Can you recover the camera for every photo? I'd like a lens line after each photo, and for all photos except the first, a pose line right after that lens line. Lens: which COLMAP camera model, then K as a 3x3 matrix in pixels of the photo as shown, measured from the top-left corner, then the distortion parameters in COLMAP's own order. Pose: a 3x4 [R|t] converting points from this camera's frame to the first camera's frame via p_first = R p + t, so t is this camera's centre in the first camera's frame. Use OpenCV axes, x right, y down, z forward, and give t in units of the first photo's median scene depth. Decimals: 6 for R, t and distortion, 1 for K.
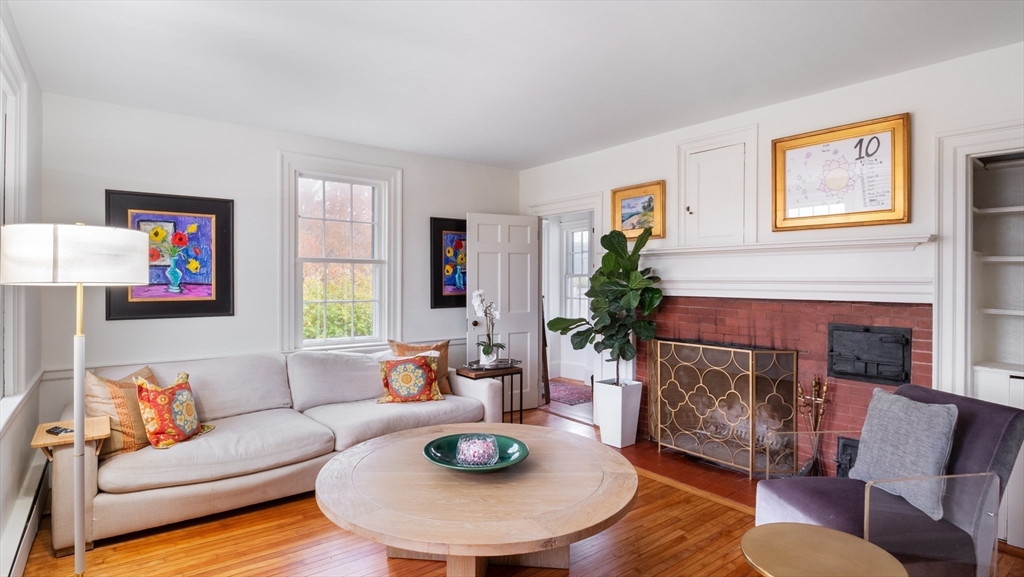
lens RADIAL K [[505.8, 0, 512.3], [0, 505.8, 285.3], [0, 0, 1]] dist [-0.001001, 0.000053]
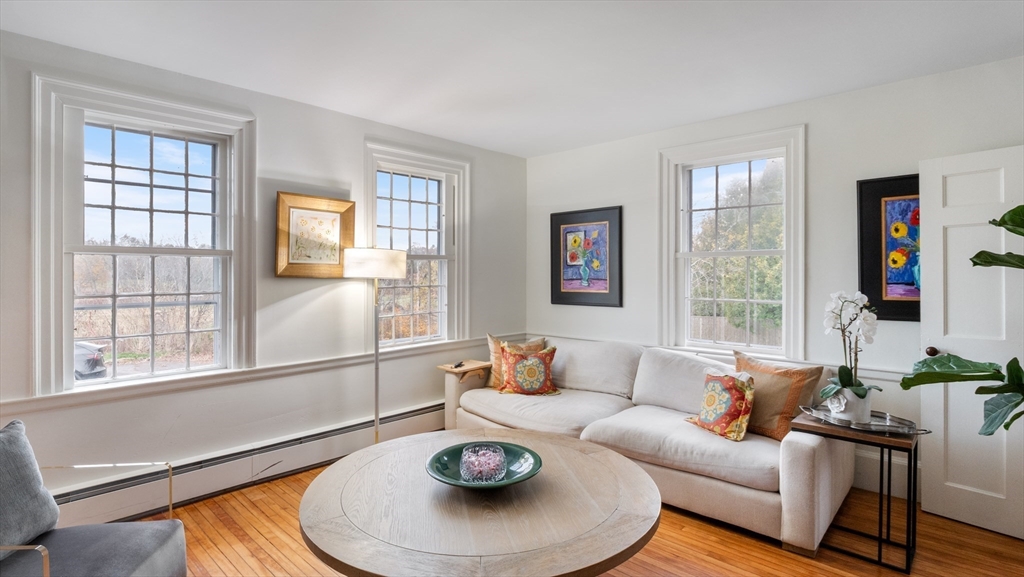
lens RADIAL K [[505.8, 0, 513.5], [0, 505.8, 278.4], [0, 0, 1]] dist [-0.001001, 0.000053]
pose [[0.165514, 0.001283, -0.986207, 0.547795], [-0.012044, 0.999927, -0.000721, -0.001532], [0.986134, 0.011998, 0.165517, 0.592829]]
